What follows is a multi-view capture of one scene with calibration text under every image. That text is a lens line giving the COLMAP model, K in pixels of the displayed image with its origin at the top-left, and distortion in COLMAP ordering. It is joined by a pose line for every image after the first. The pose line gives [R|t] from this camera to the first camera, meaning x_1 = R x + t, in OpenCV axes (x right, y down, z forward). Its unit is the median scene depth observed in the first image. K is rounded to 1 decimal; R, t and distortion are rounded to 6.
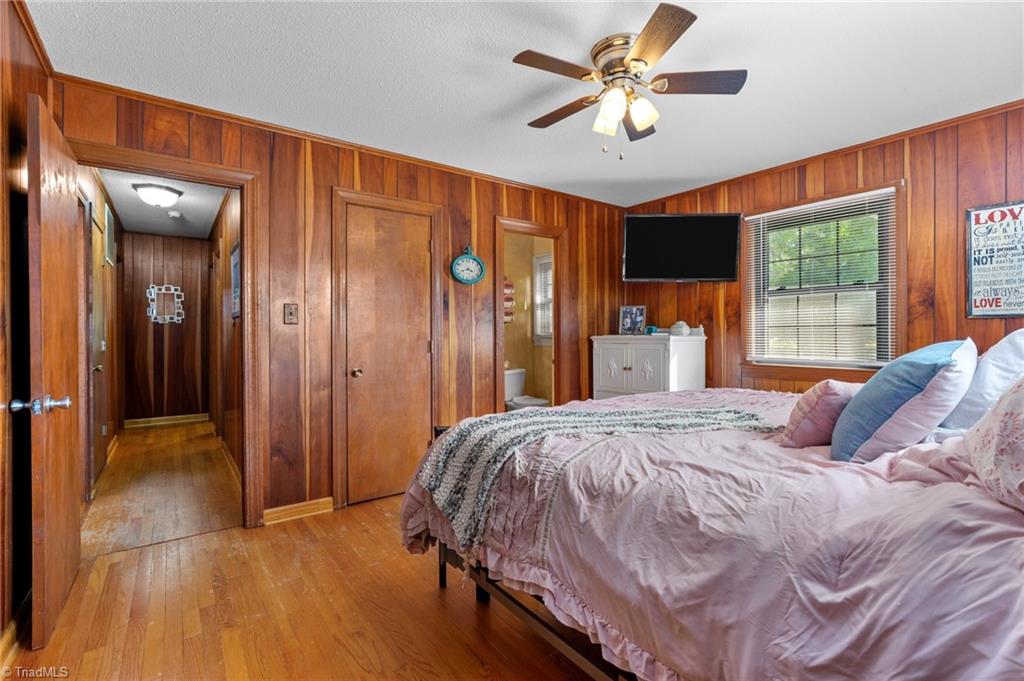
lens RADIAL K [[465.9, 0, 511.1], [0, 465.9, 334.2], [0, 0, 1]] dist [-0.003453, 0.000106]
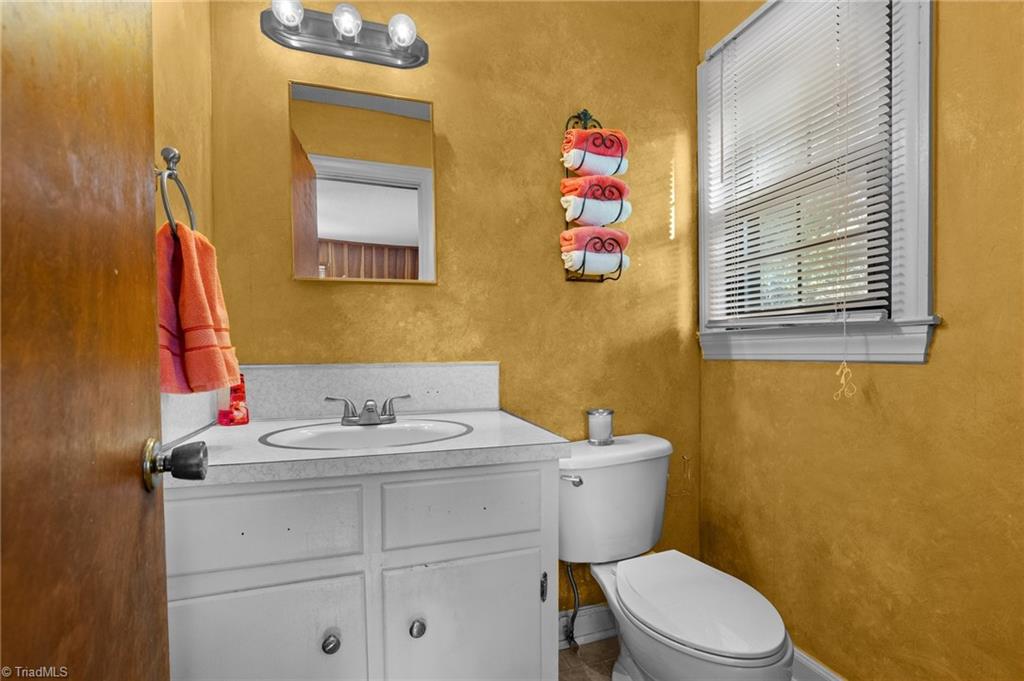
lens RADIAL K [[465.9, 0, 515.8], [0, 465.9, 347.7], [0, 0, 1]] dist [-0.003453, 0.000106]
pose [[0.949454, -0.002883, -0.313894, 0.030183], [-0.000300, 0.999949, -0.010093, 0.020405], [0.313907, 0.009677, 0.949404, 0.682686]]
